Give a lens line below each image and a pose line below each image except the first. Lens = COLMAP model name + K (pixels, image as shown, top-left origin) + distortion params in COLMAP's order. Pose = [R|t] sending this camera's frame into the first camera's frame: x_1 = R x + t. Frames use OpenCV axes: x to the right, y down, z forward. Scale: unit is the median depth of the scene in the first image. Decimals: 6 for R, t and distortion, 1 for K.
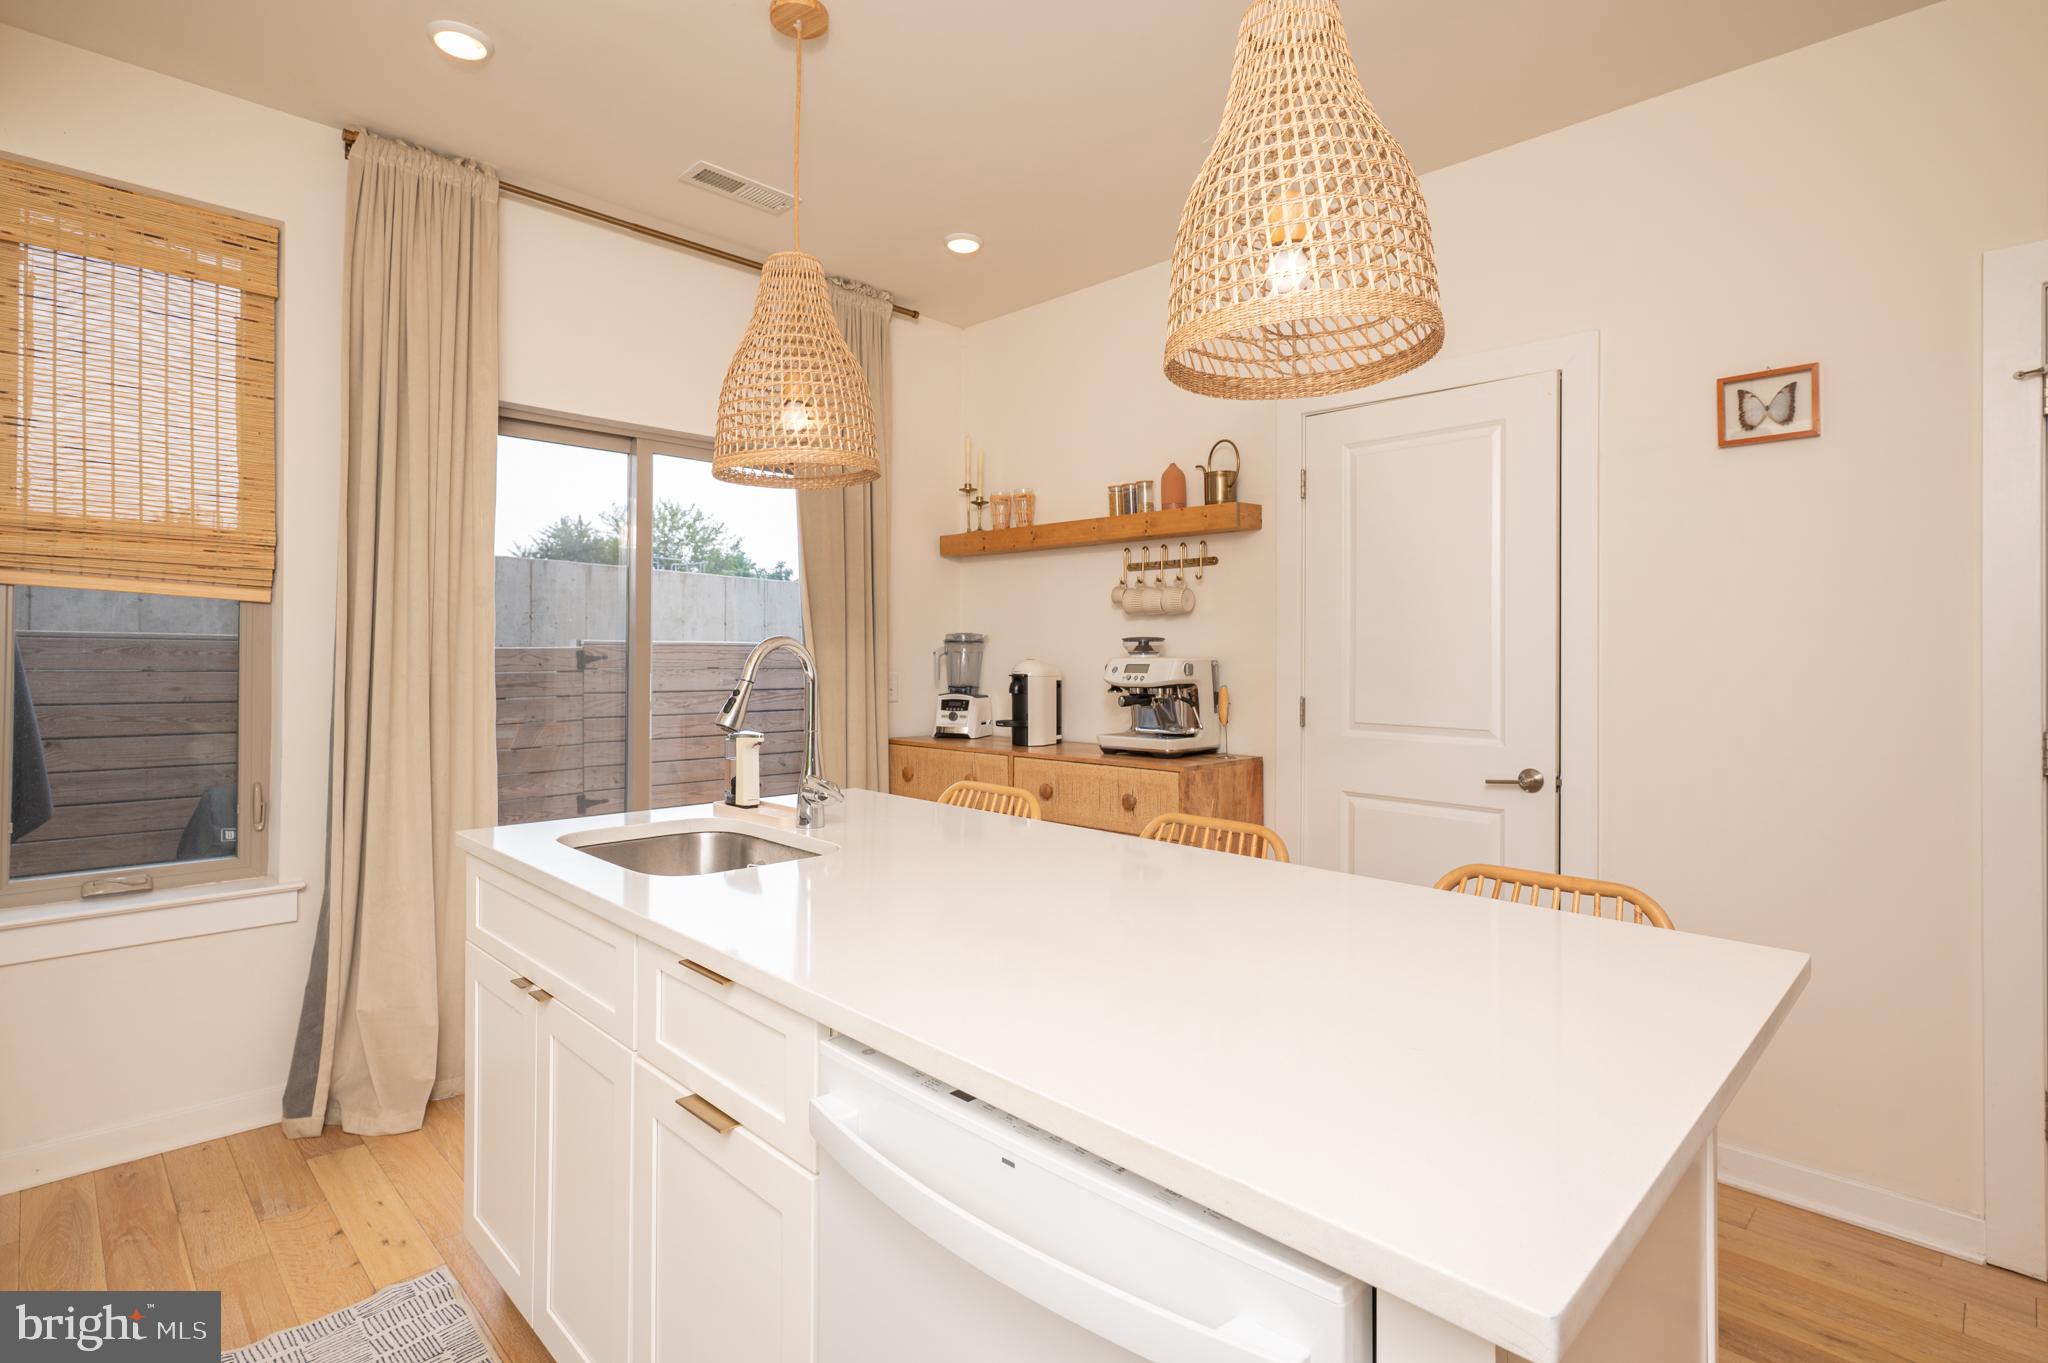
lens RADIAL K [[1001.9, 0, 1018.5], [0, 1001.9, 642.4], [0, 0, 1]] dist [0.003689, 0.001188]
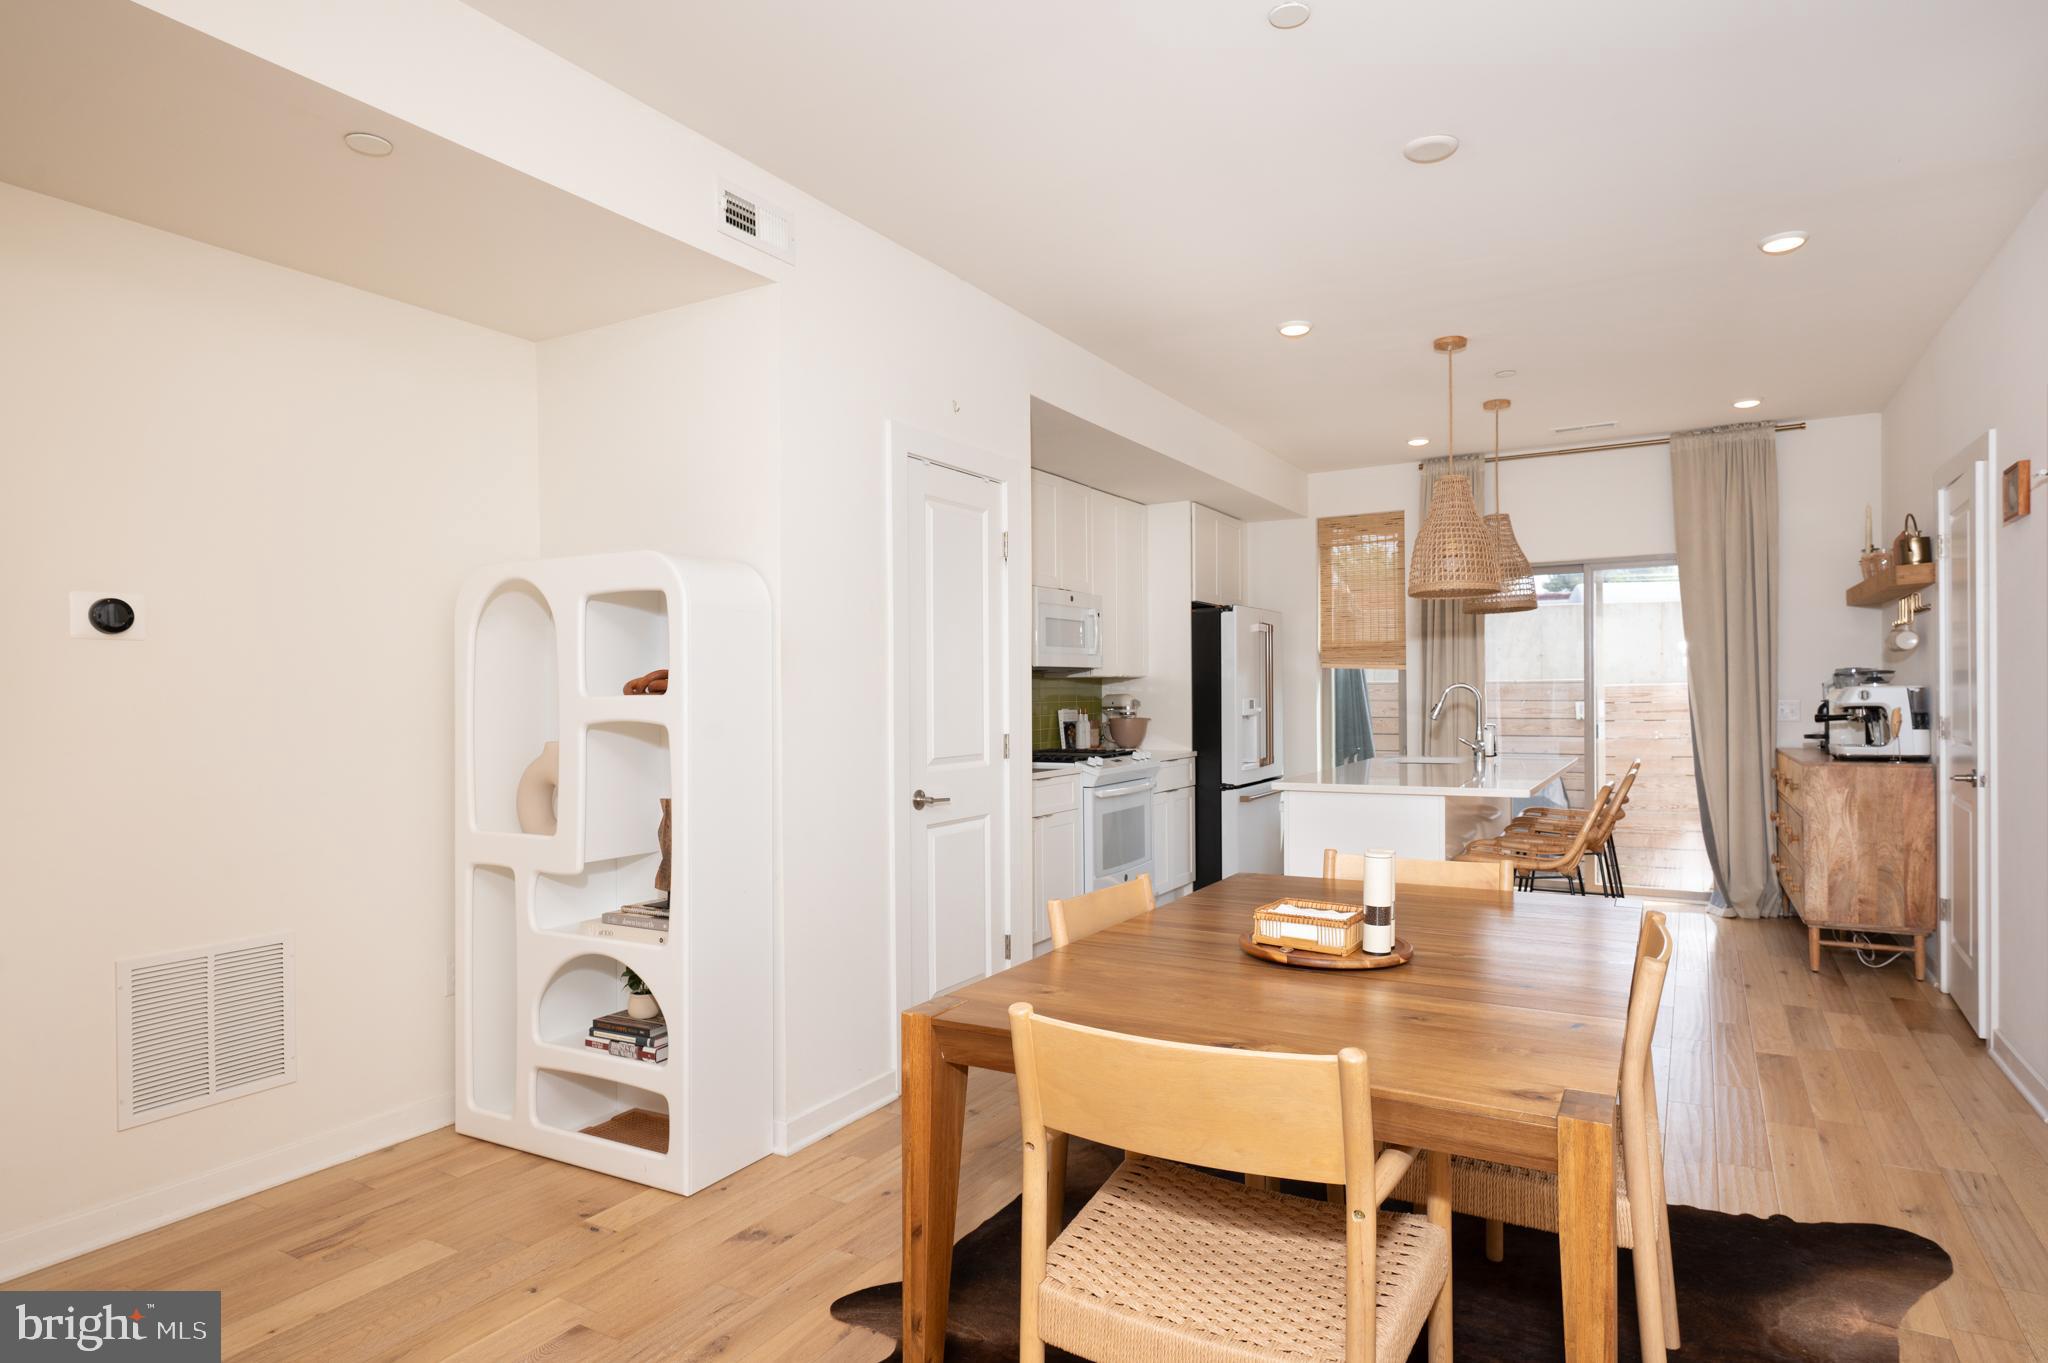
lens RADIAL K [[1157.3, 0, 1012.0], [0, 1157.3, 700.3], [0, 0, 1]] dist [0.007430, -0.002123]
pose [[0.255140, -0.004596, -0.966893, 1.634356], [0.026124, 0.999656, 0.002141, 0.000848], [0.966551, -0.025805, 0.255172, -0.585818]]
